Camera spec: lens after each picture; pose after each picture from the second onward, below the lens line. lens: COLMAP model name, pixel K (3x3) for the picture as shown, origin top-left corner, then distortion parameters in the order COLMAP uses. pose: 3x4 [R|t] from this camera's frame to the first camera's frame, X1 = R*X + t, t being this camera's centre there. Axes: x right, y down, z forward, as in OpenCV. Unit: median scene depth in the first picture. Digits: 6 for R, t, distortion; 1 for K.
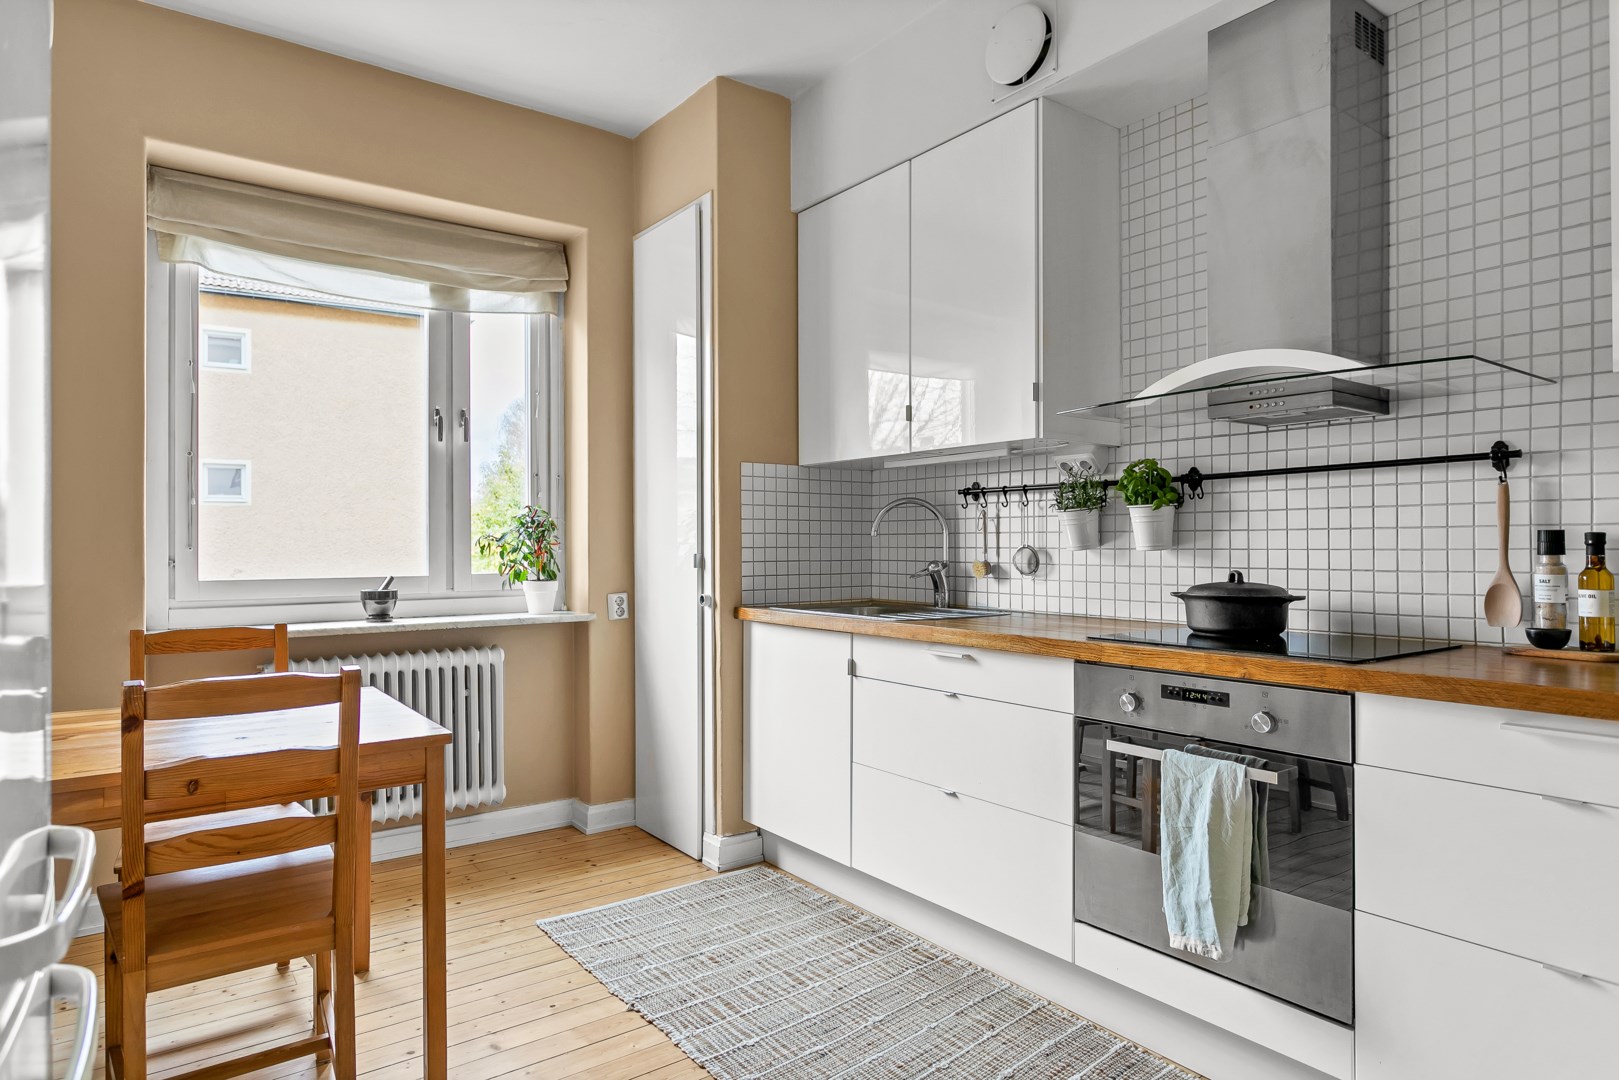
lens RADIAL K [[940.8, 0, 797.9], [0, 940.8, 540.8], [0, 0, 1]] dist [-0.007530, 0.000946]
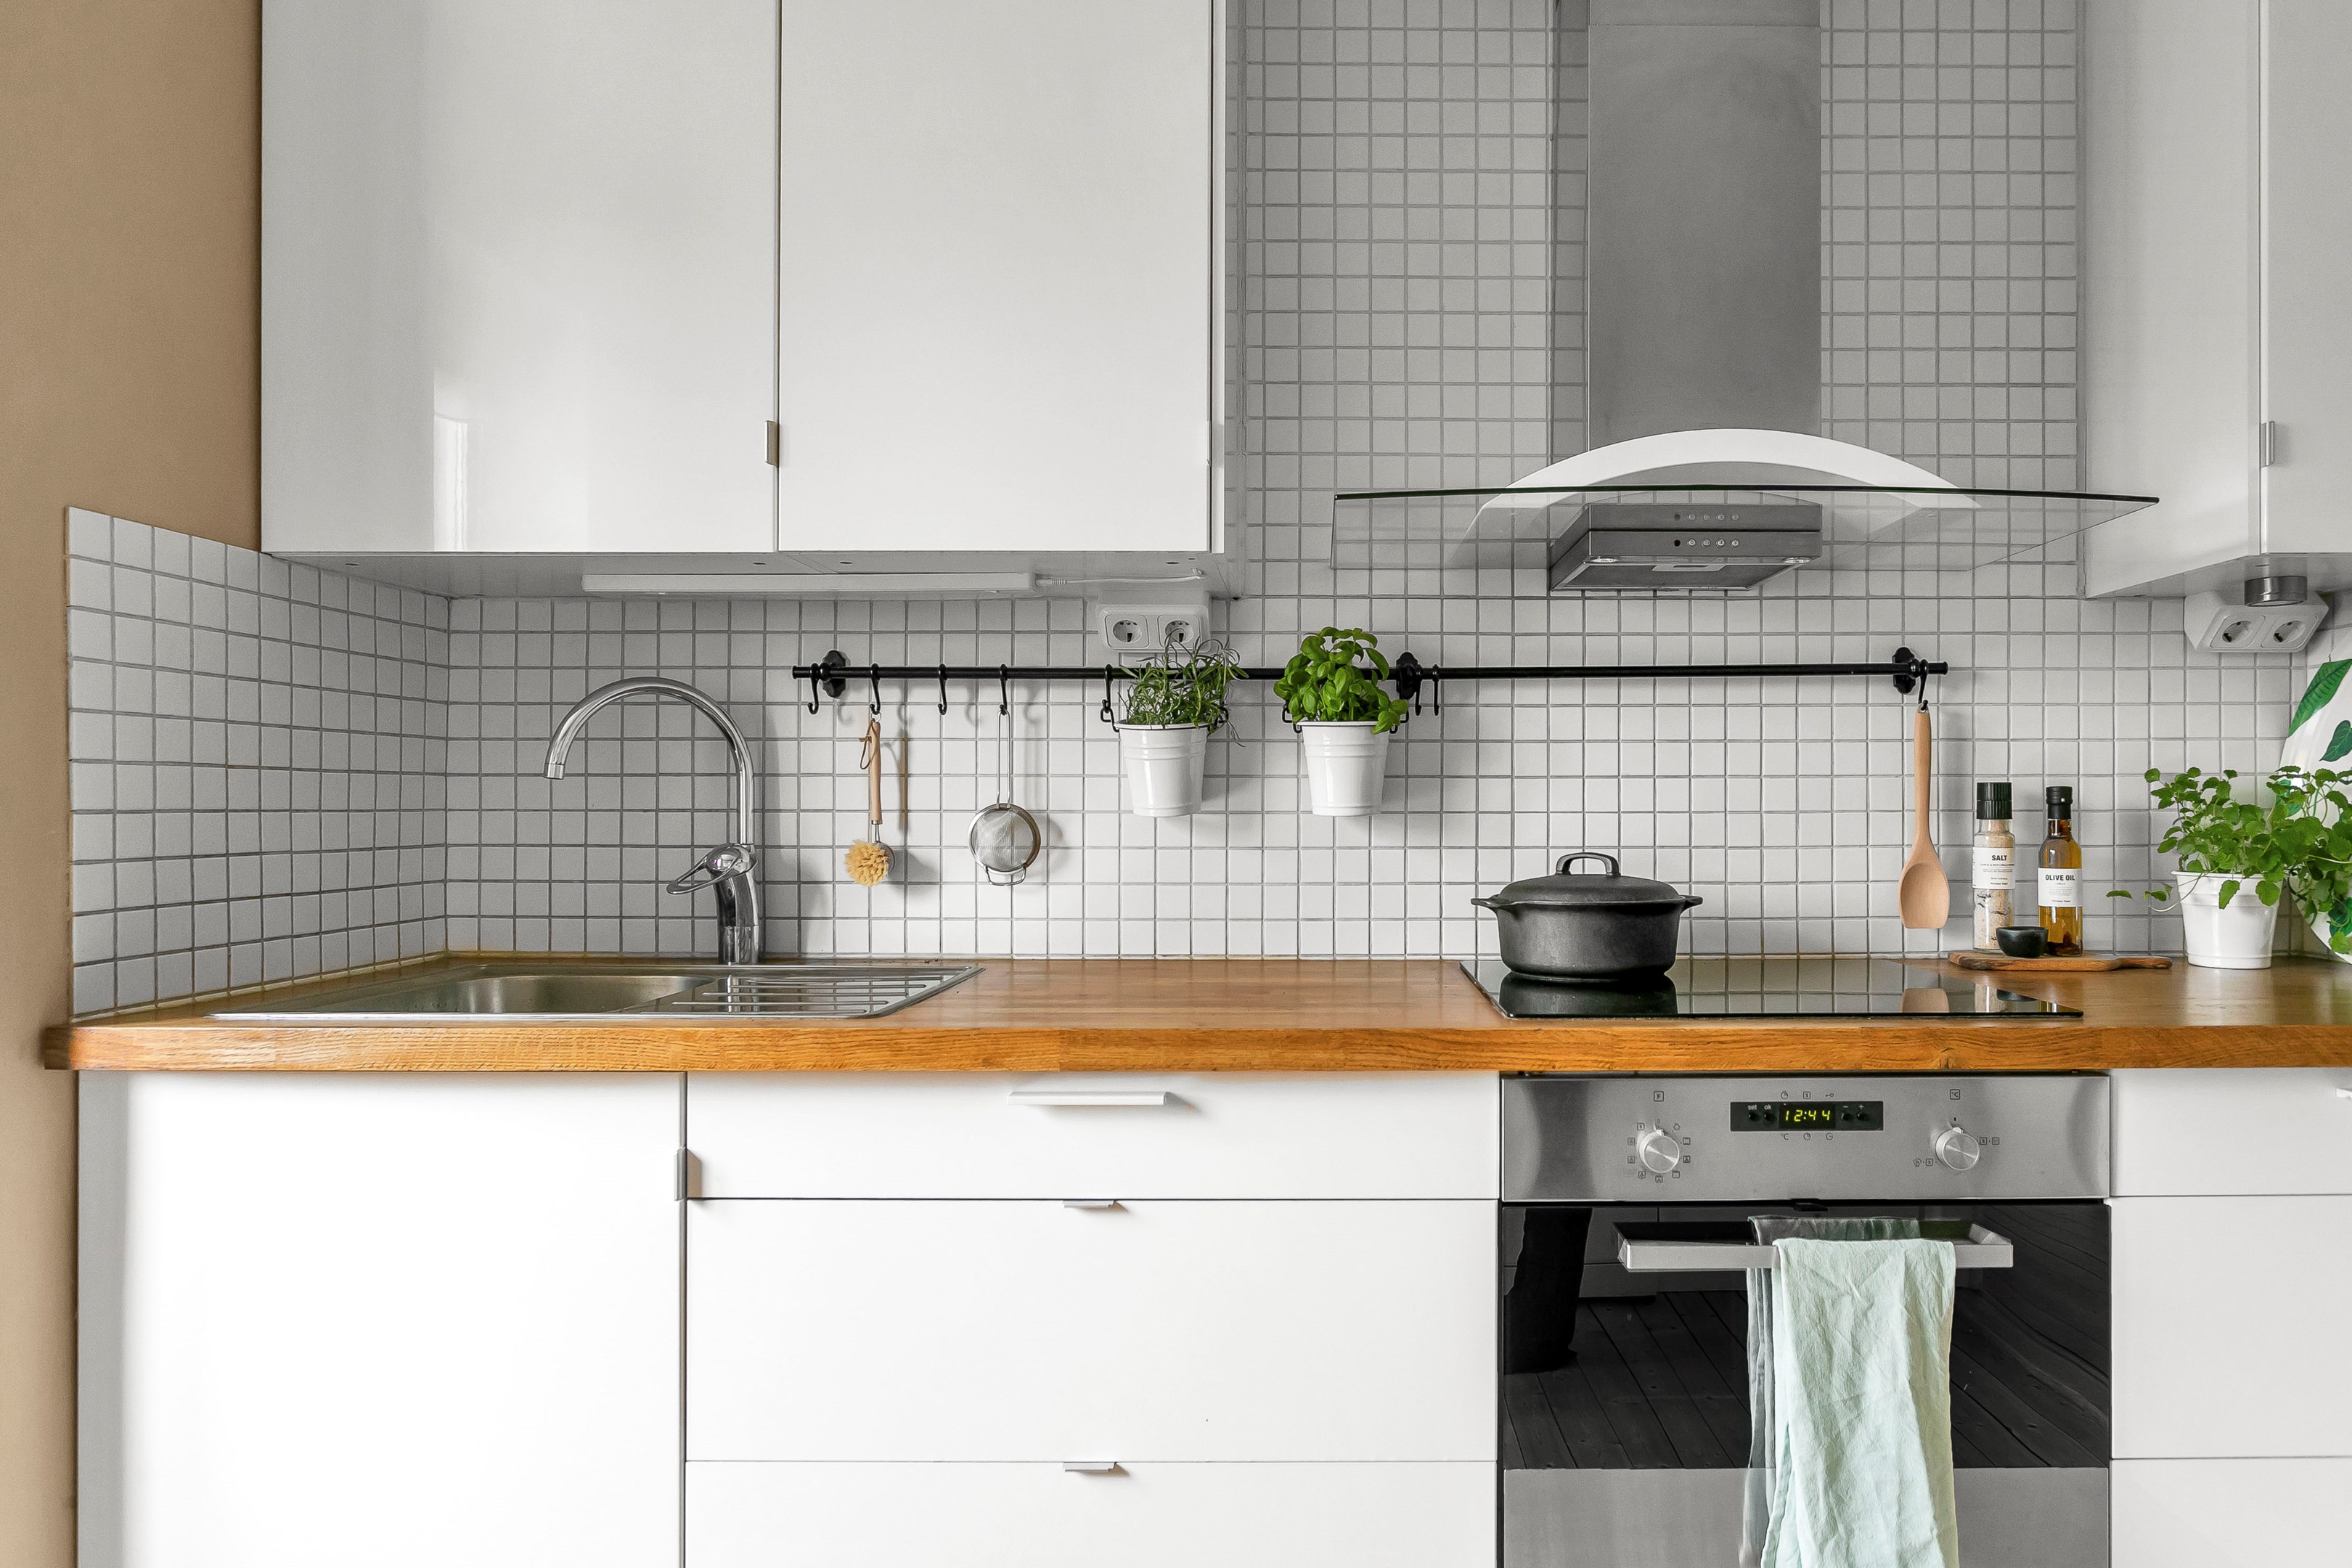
lens RADIAL K [[1412.9, 0, 1358.1], [0, 1412.9, 805.5], [0, 0, 1]] dist [-0.016196, 0.000722]
pose [[0.582089, 0.001318, 0.813124, -0.181803], [-0.004053, 0.999991, 0.001281, 0.003418], [-0.813115, -0.004041, 0.582089, 0.466662]]
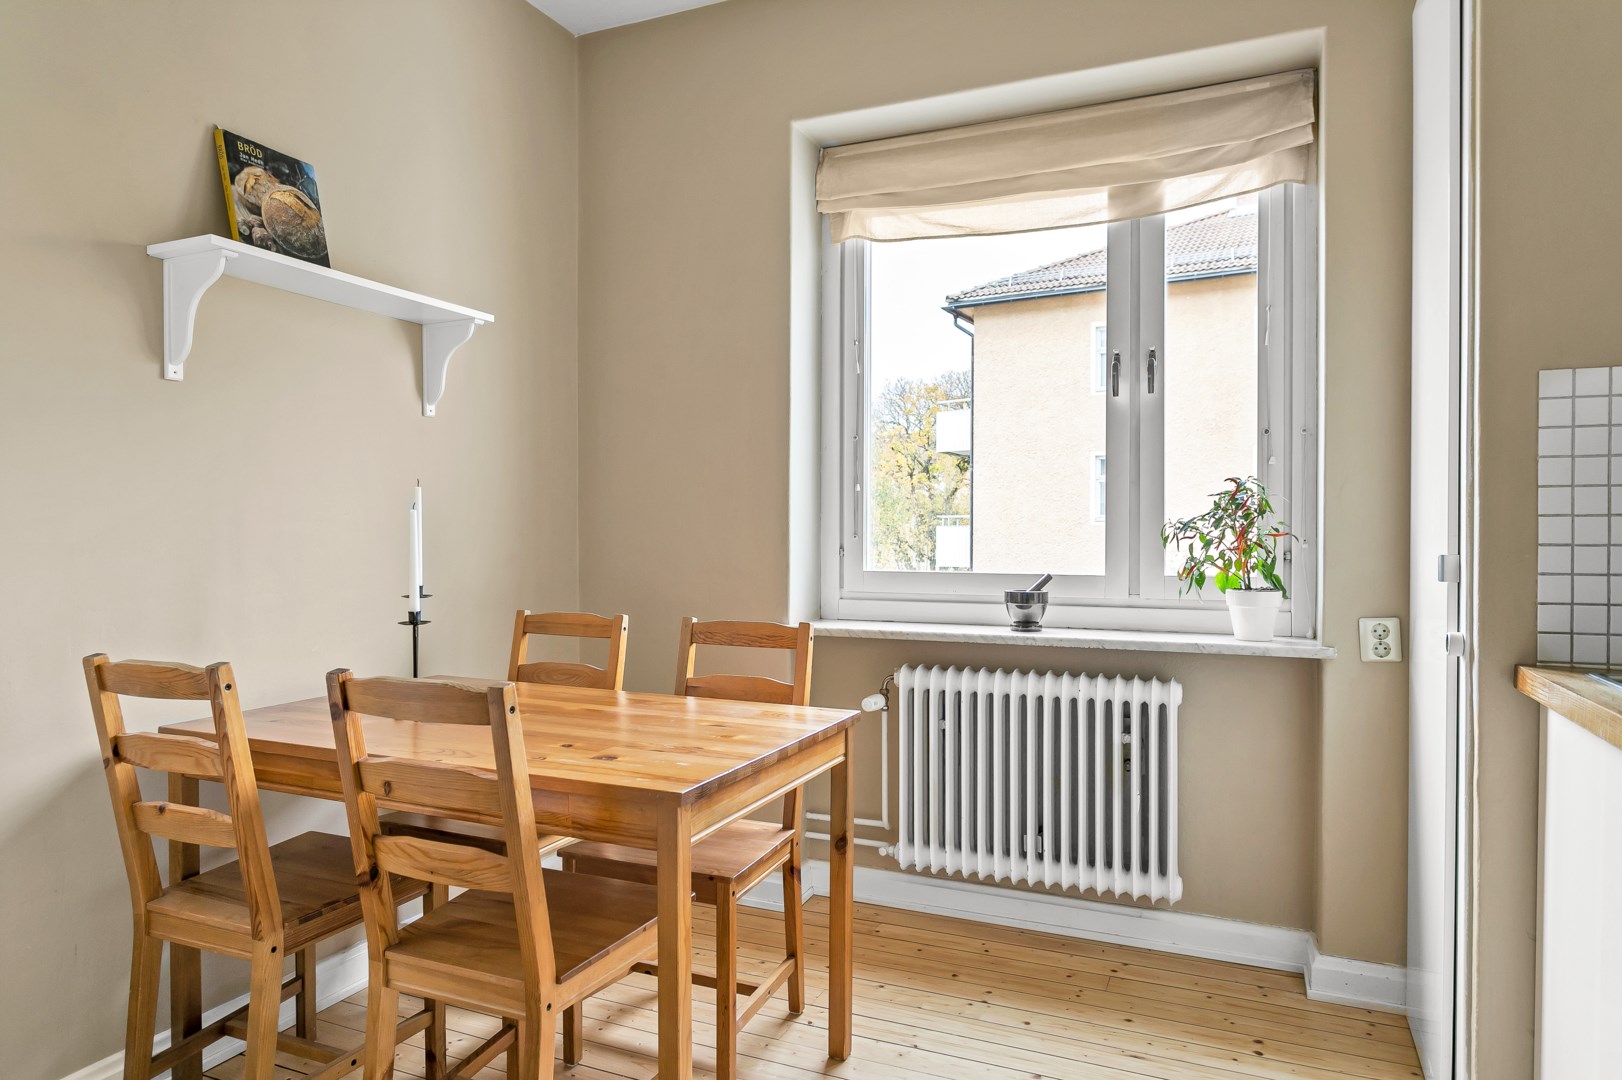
lens RADIAL K [[1014.3, 0, 811.0], [0, 1014.3, 540.0], [0, 0, 1]] dist [-0.007107, -0.001103]
pose [[0.493973, 0.011596, -0.869400, 0.220309], [-0.003204, 0.999929, 0.011517, -0.000097], [0.869471, -0.002903, 0.493975, 0.427863]]
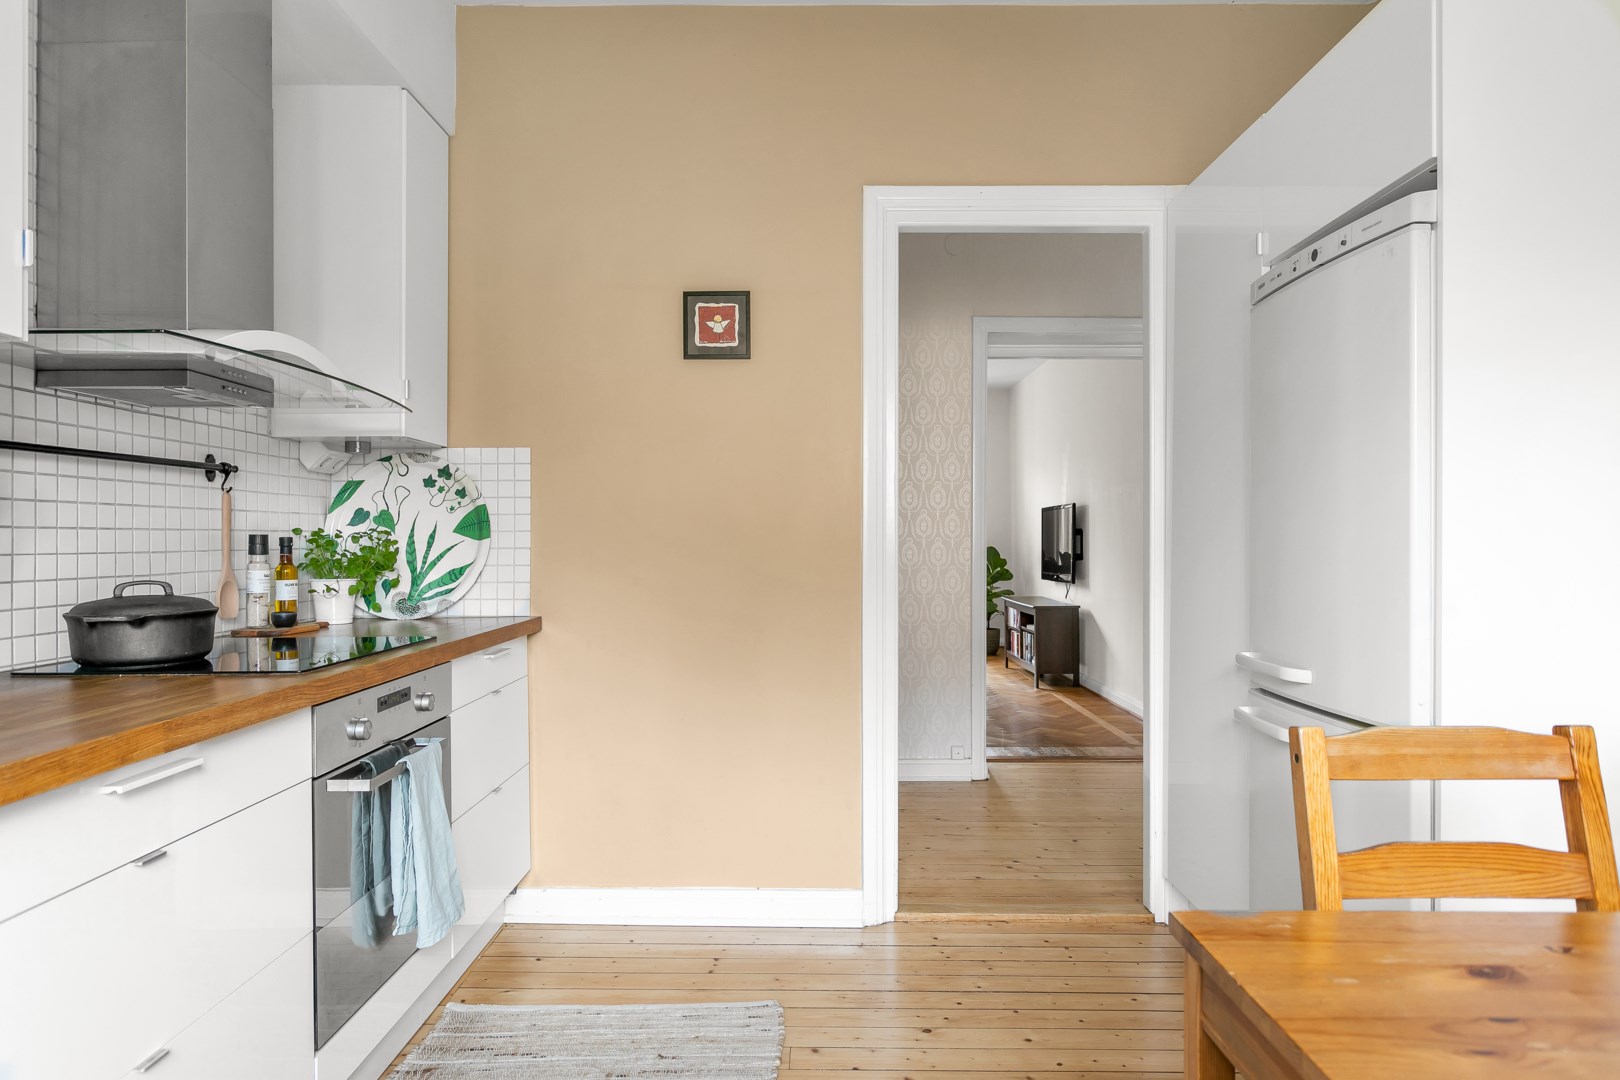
lens RADIAL K [[941.4, 0, 798.3], [0, 941.4, 540.8], [0, 0, 1]] dist [-0.007530, 0.000946]
pose [[-0.797565, 0.005478, 0.603209, -0.312331], [0.003135, 0.999983, -0.004937, 0.003119], [-0.603225, -0.002046, -0.797568, 0.936637]]
